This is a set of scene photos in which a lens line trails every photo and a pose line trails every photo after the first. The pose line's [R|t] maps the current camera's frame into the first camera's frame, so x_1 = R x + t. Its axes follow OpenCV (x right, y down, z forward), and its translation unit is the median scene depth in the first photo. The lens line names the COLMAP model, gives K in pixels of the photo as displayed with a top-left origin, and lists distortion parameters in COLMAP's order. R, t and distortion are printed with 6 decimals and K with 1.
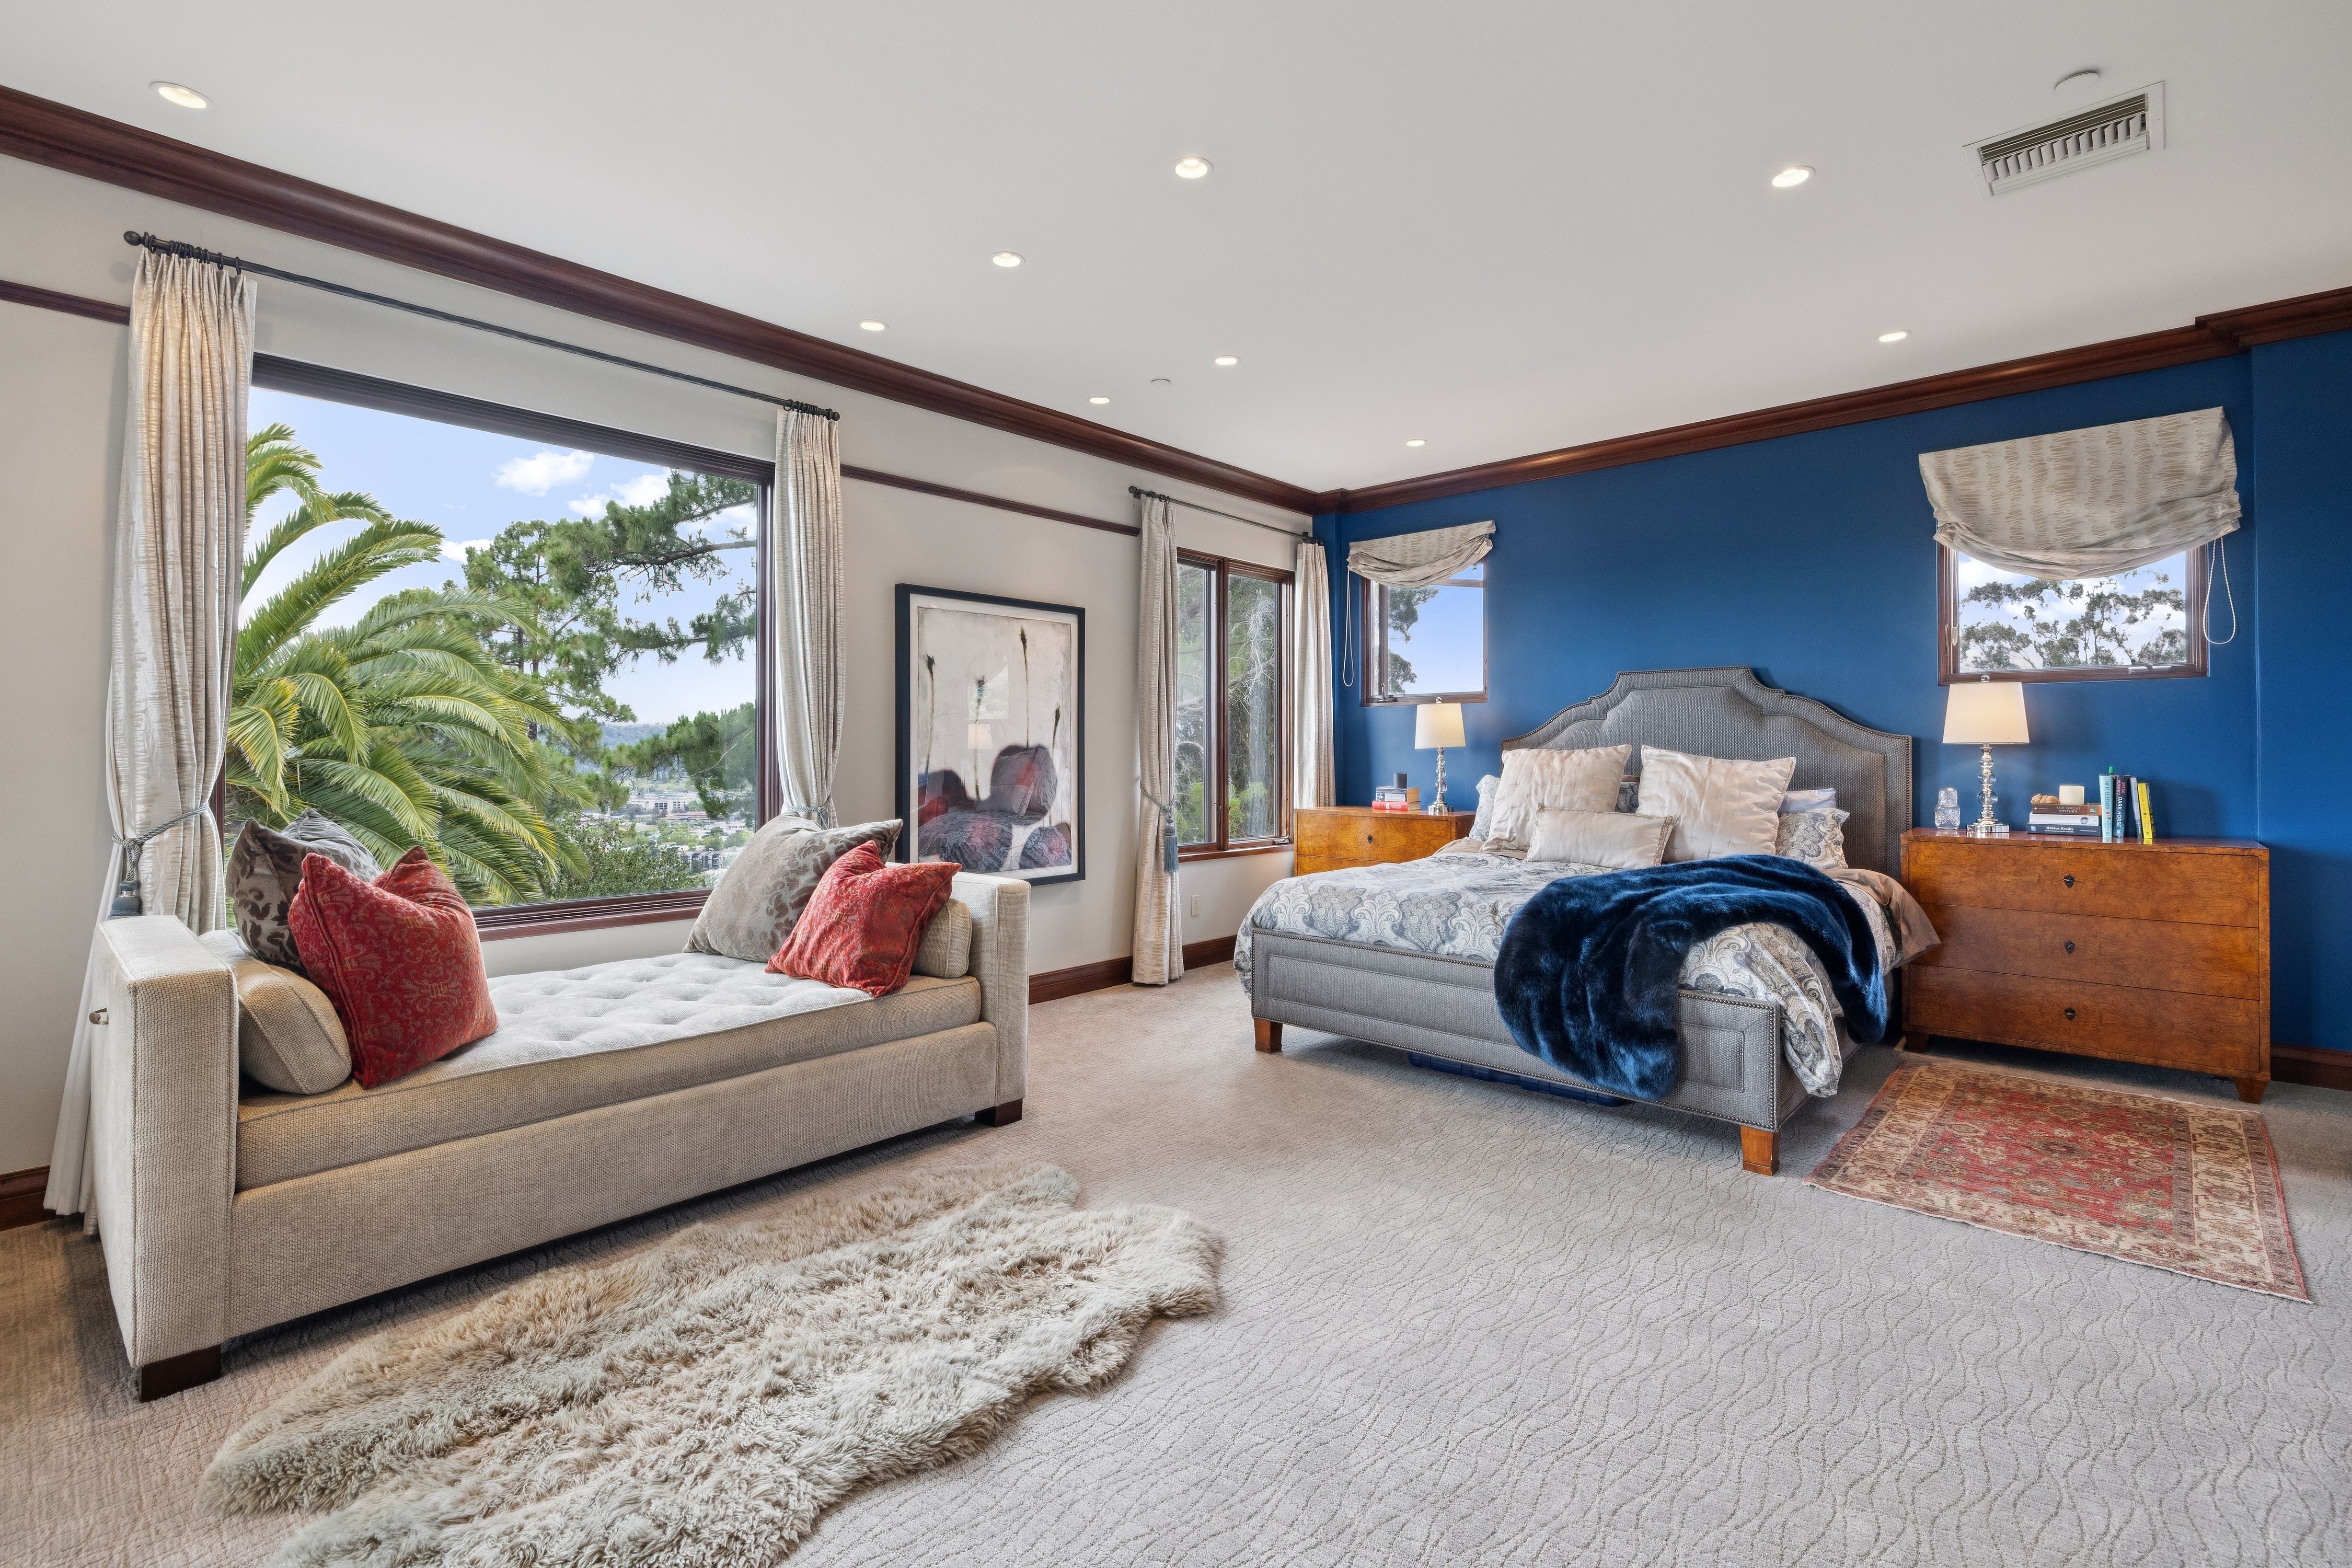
lens RADIAL K [[1056.4, 0, 1229.0], [0, 1056.4, 747.0], [0, 0, 1]] dist [-0.008722, 0.001779]
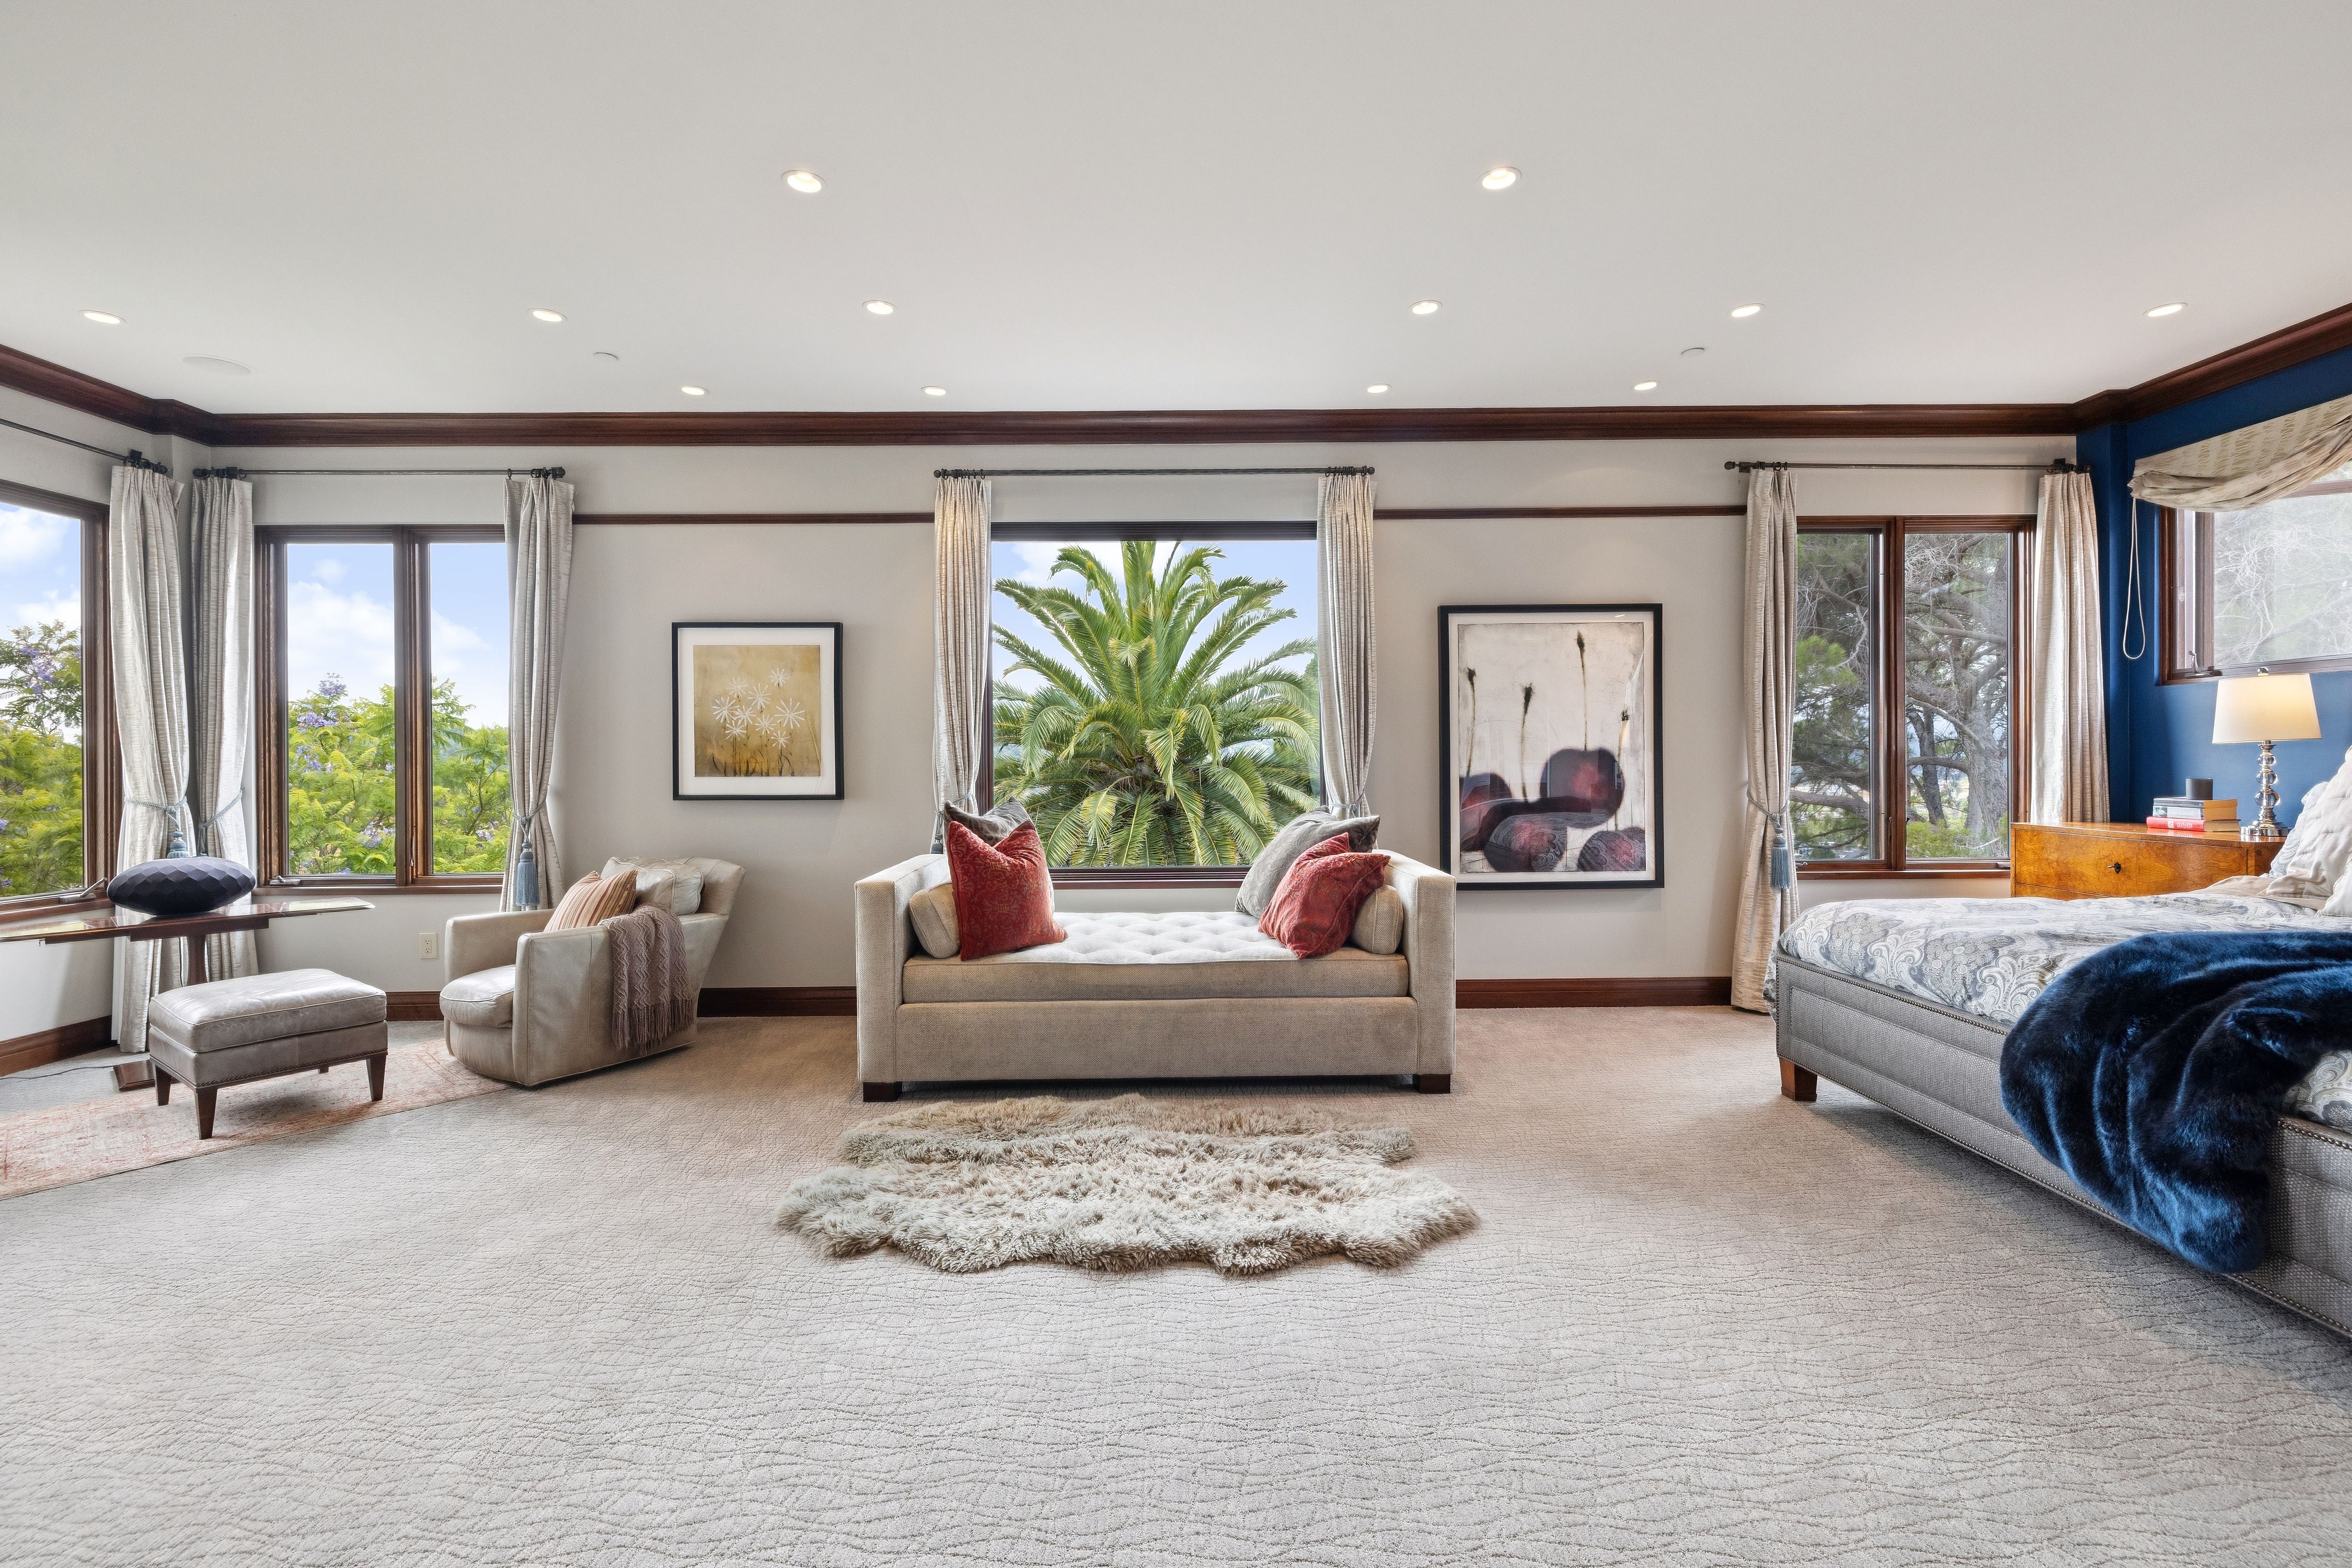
lens RADIAL K [[1021.7, 0, 1174.2], [0, 1021.7, 767.9], [0, 0, 1]] dist [0.001551, 0.000581]
pose [[0.685208, -0.001877, -0.728345, 0.411881], [0.014529, 0.999833, 0.011092, 0.000365], [0.728202, -0.018183, 0.685121, 0.080735]]
